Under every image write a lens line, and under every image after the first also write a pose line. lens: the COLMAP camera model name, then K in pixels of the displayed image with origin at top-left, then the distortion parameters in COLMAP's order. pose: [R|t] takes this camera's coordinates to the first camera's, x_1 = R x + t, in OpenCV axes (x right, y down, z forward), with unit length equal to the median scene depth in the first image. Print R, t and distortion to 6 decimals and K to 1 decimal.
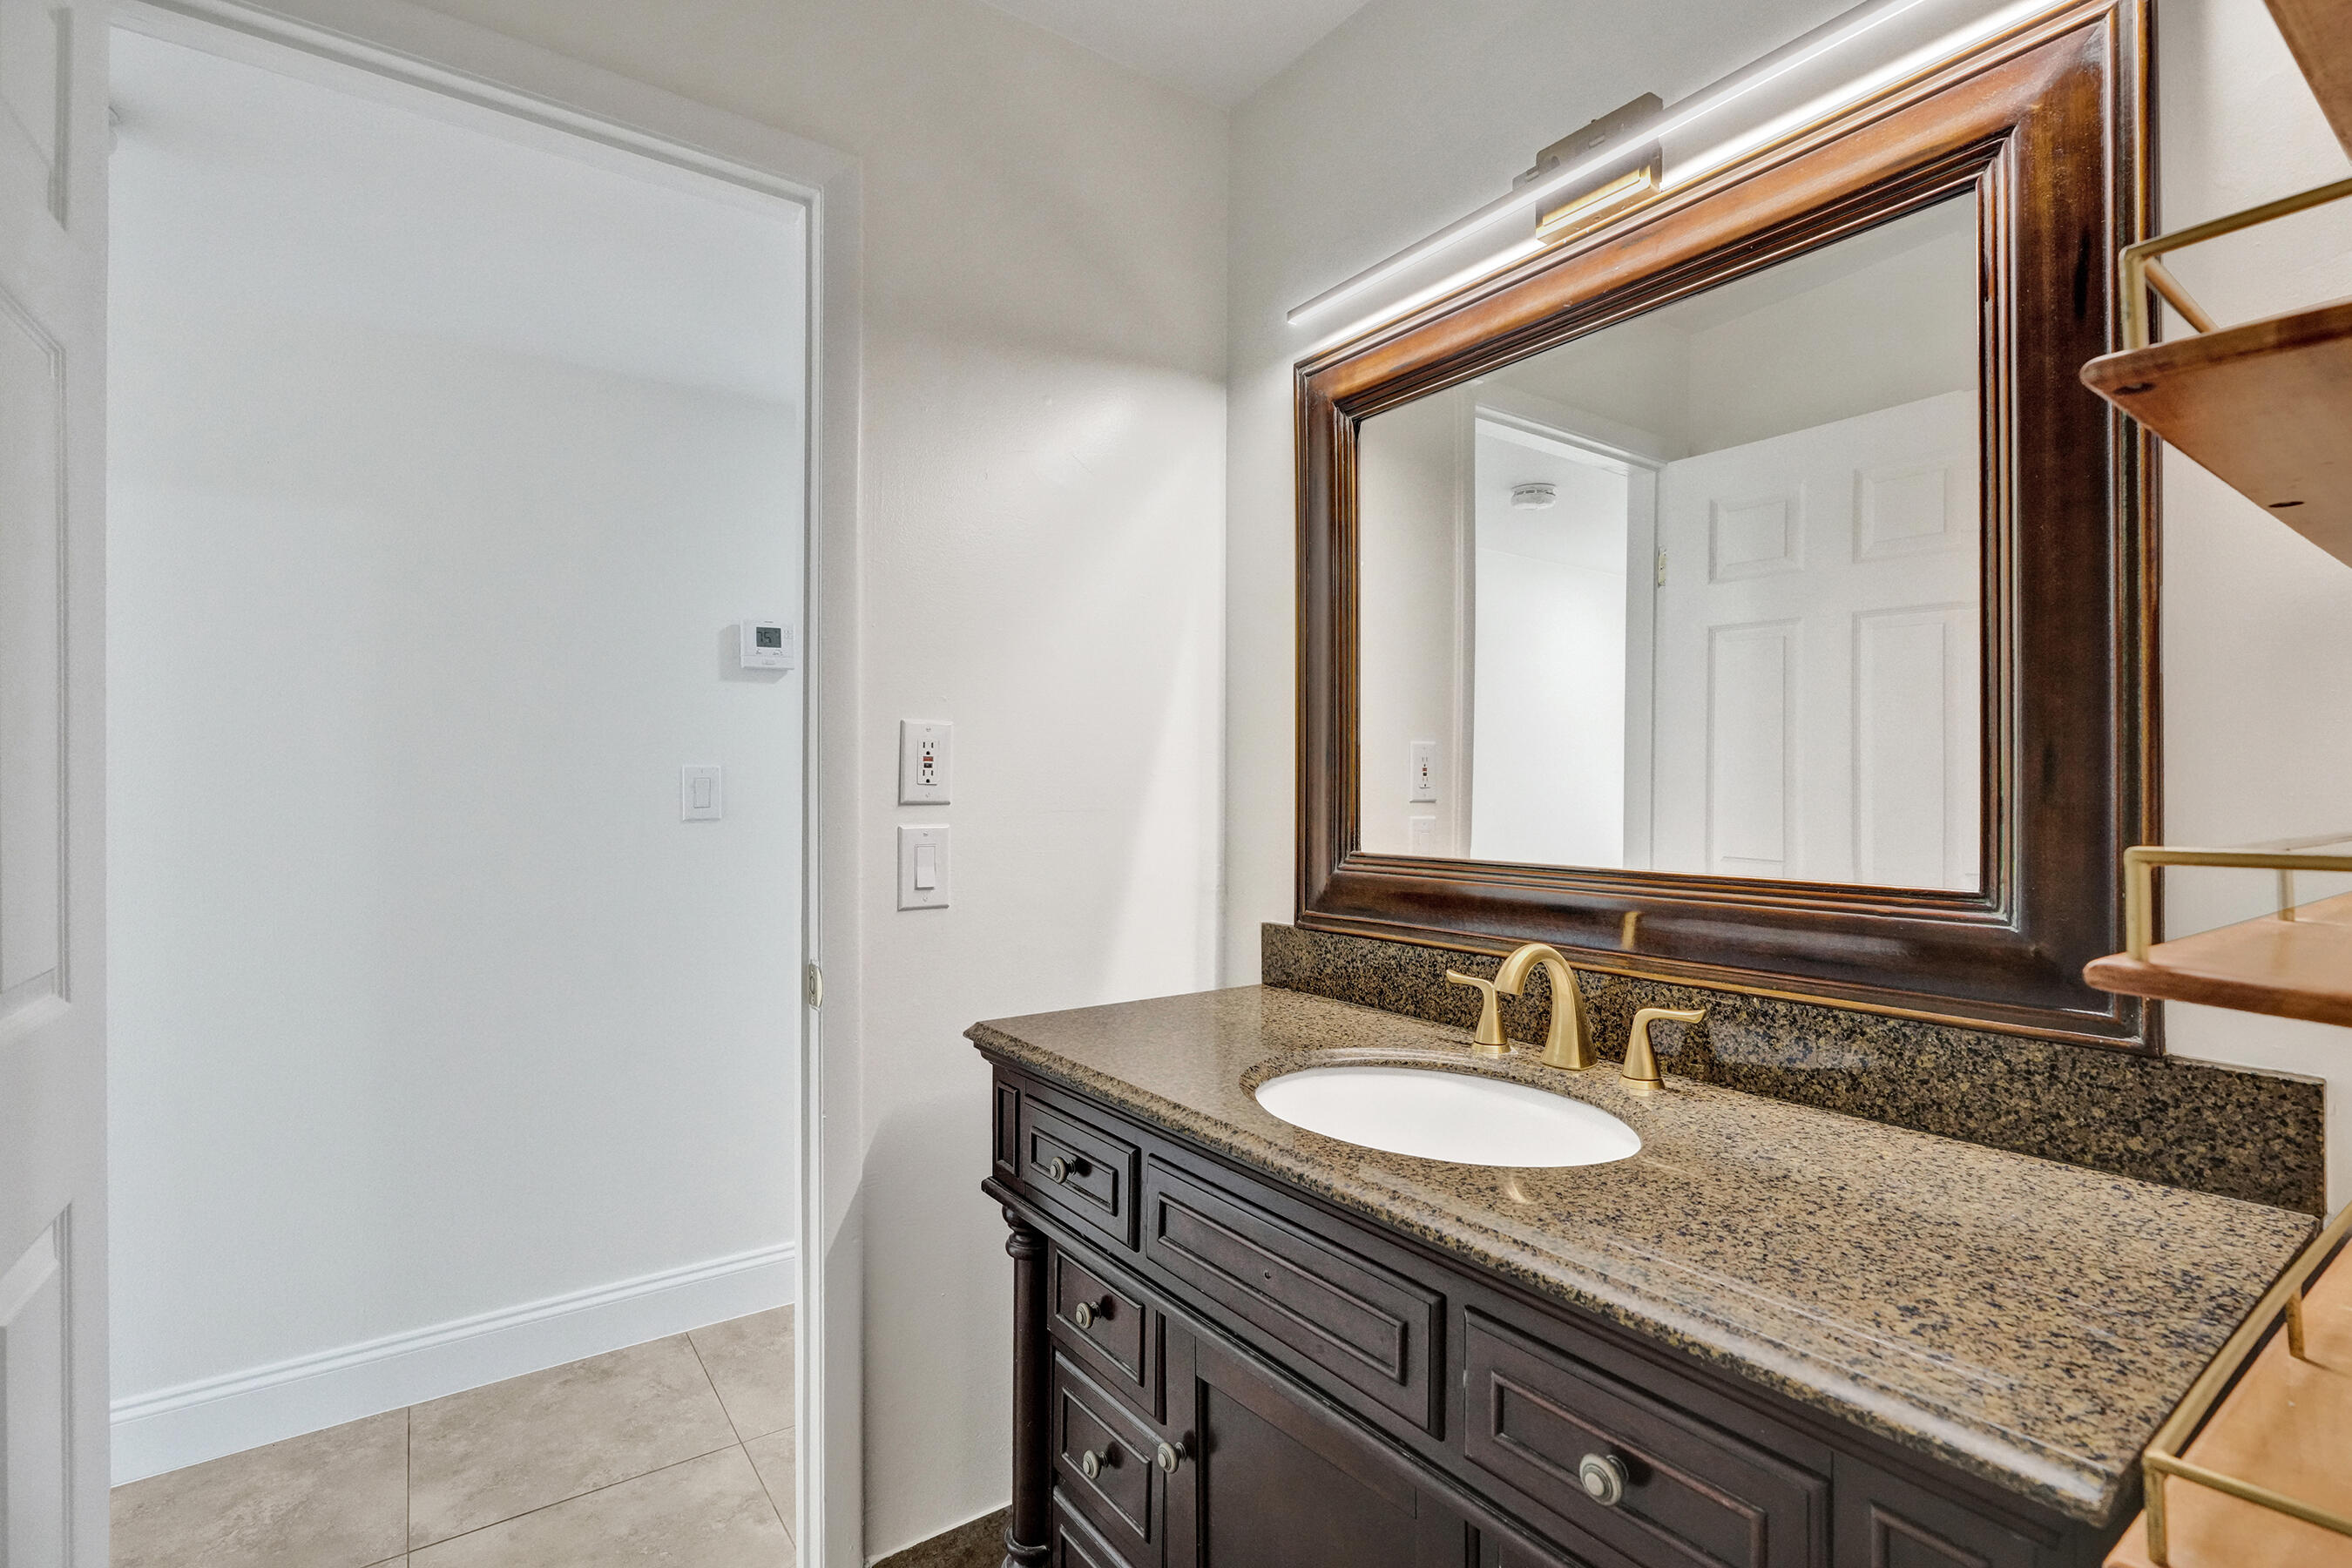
lens RADIAL K [[1096.3, 0, 1176.3], [0, 1096.3, 778.9], [0, 0, 1]] dist [-0.006100, -0.000236]
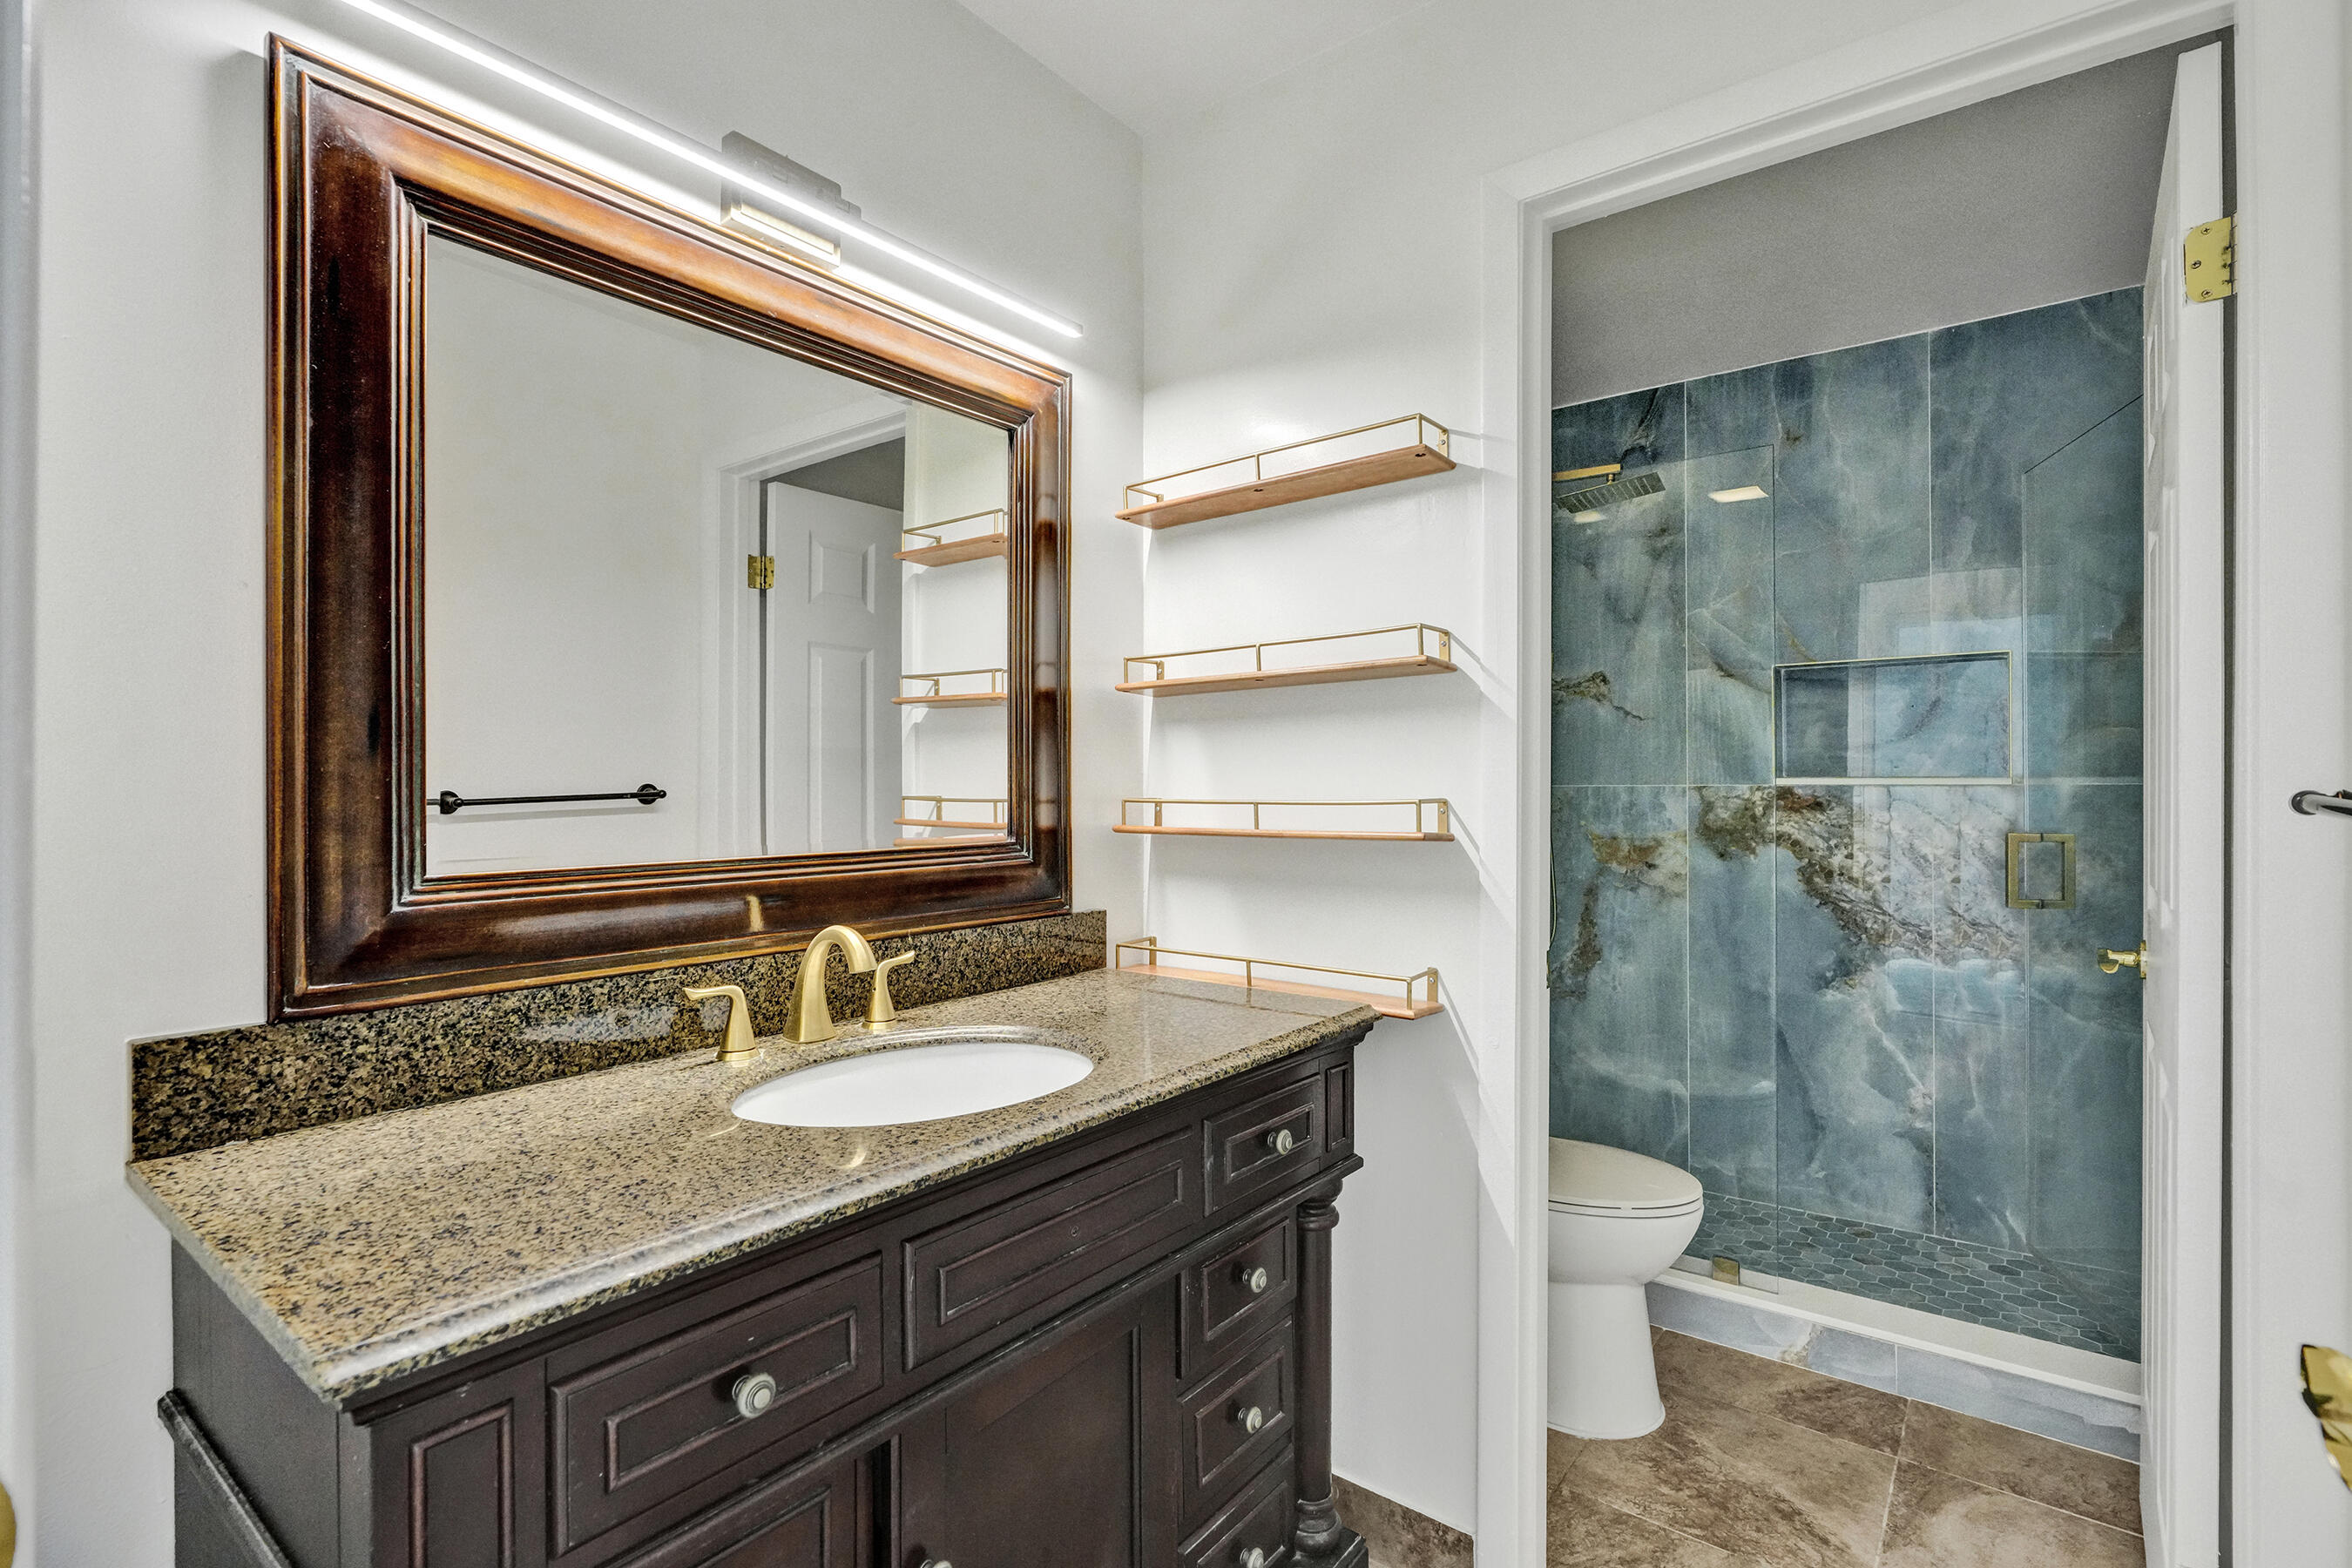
lens RADIAL K [[1096.3, 0, 1176.3], [0, 1096.3, 778.9], [0, 0, 1]] dist [-0.006100, -0.000236]
pose [[-0.282776, 0.010452, 0.959129, -0.641620], [-0.001500, 0.999935, -0.011339, 0.016202], [-0.959185, -0.004645, -0.282742, 0.801500]]
